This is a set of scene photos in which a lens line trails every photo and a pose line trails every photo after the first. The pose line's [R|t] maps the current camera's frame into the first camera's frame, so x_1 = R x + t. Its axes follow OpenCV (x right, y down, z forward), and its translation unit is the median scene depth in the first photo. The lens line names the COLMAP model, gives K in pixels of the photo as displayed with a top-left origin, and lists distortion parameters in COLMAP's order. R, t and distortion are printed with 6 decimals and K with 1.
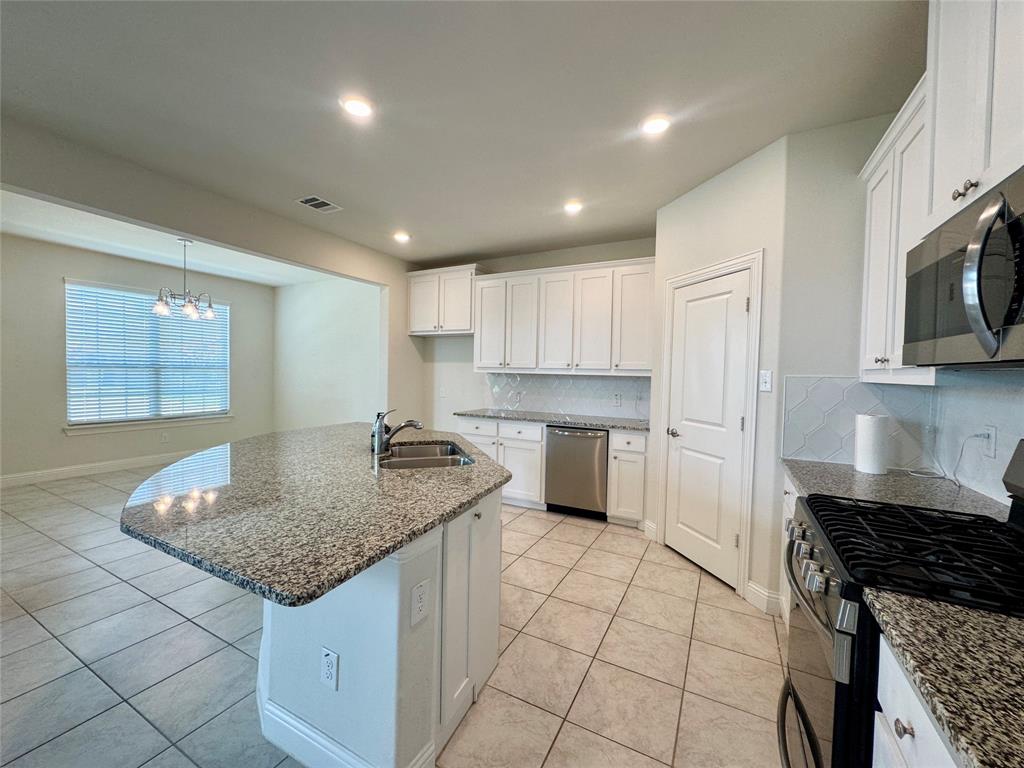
lens RADIAL K [[412.6, 0, 510.2], [0, 412.6, 387.4], [0, 0, 1]] dist [0.000772, -0.000608]
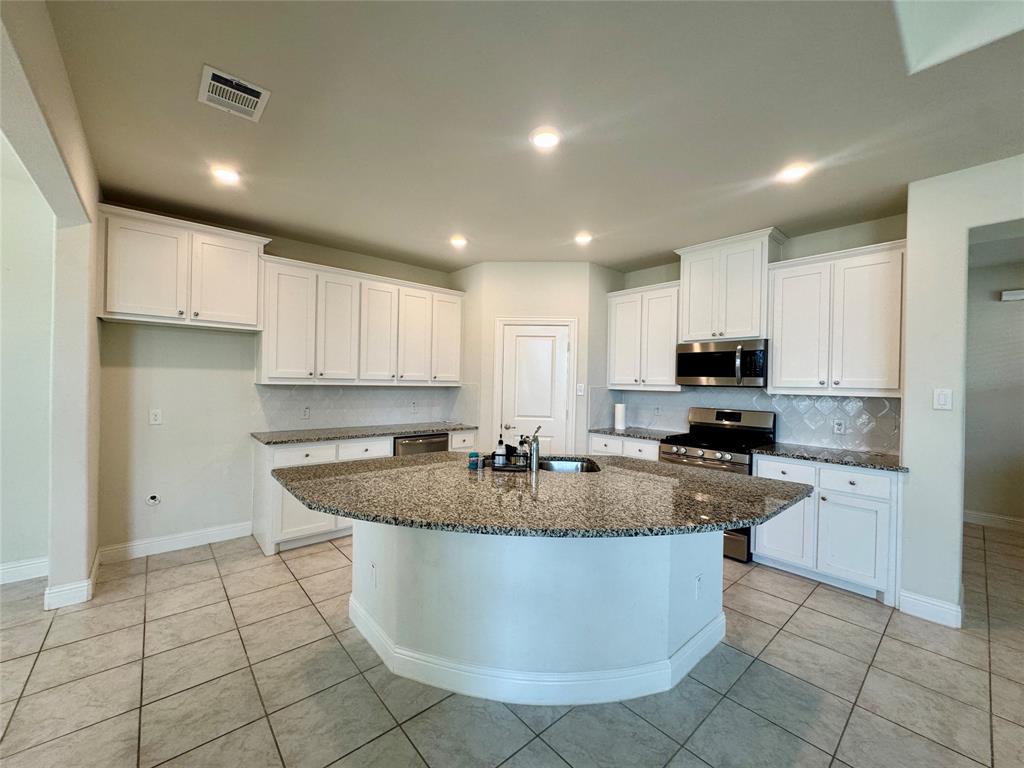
lens RADIAL K [[412.6, 0, 507.4], [0, 412.6, 383.5], [0, 0, 1]] dist [0.000772, -0.000608]
pose [[0.367324, -0.010593, 0.930033, -0.673728], [0.028315, 0.999599, 0.000202, -0.027696], [-0.929662, 0.026260, 0.367476, 0.352940]]
